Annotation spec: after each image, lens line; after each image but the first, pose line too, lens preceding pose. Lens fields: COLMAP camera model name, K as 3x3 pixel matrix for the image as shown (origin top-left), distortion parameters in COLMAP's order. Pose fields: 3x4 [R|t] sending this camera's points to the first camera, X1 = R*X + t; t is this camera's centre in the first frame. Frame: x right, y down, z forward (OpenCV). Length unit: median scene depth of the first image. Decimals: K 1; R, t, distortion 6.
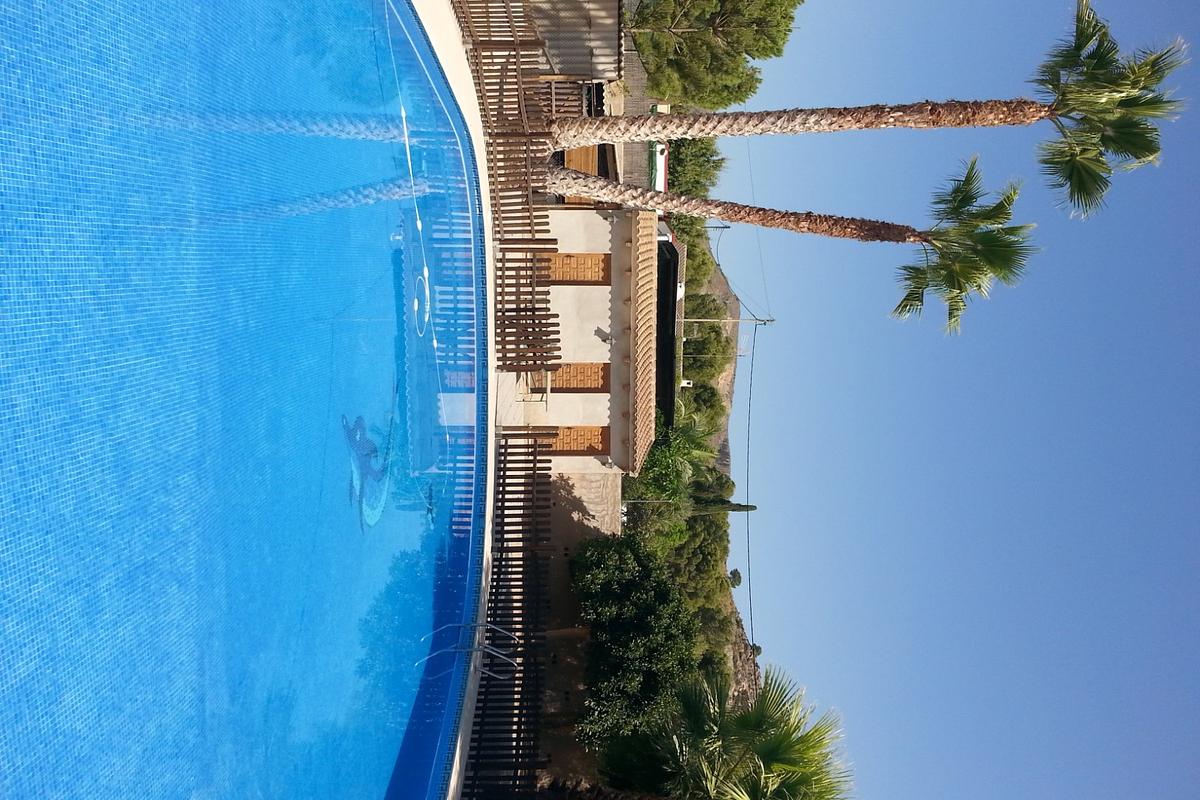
lens RADIAL K [[942.5, 0, 599.6], [0, 942.5, 405.4], [0, 0, 1]] dist [0.027109, -0.094504]
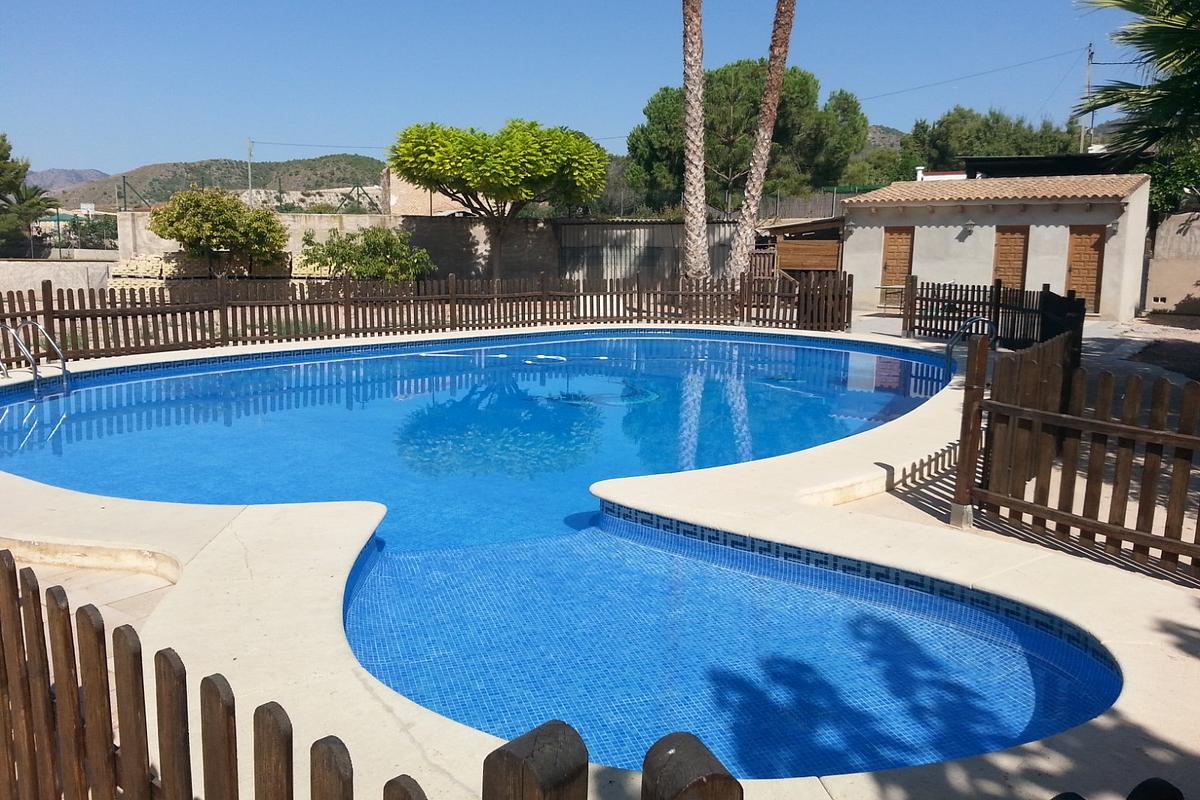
lens RADIAL K [[942.5, 0, 608.5], [0, 942.5, 403.9], [0, 0, 1]] dist [0.027109, -0.094504]
pose [[-0.001676, -0.985903, -0.167309, -0.008169], [0.679301, 0.121659, -0.723706, 0.541884], [0.733858, -0.114866, 0.669521, 0.057463]]
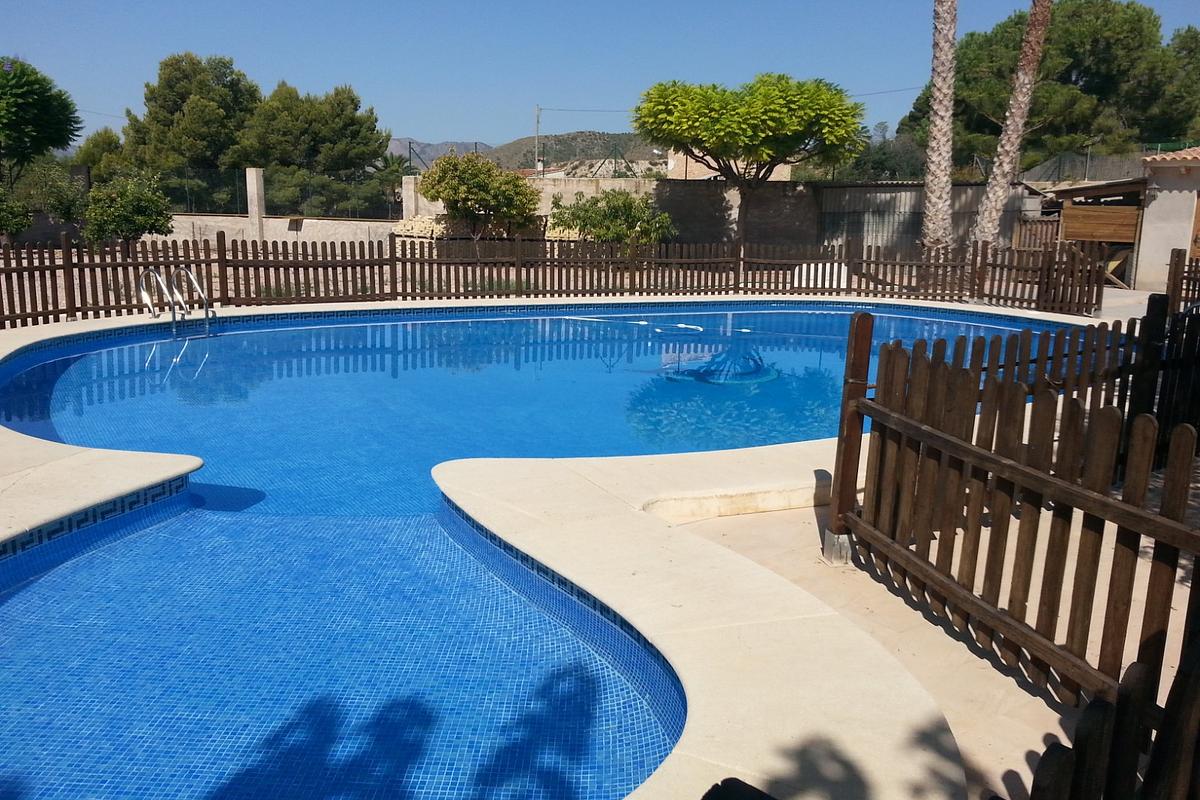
lens RADIAL K [[942.5, 0, 602.9], [0, 942.5, 409.9], [0, 0, 1]] dist [0.027109, -0.094504]
pose [[0.006240, -0.978833, -0.204566, -0.016177], [0.362811, 0.192846, -0.911690, 0.587397], [0.931842, -0.068530, 0.356334, 0.234012]]
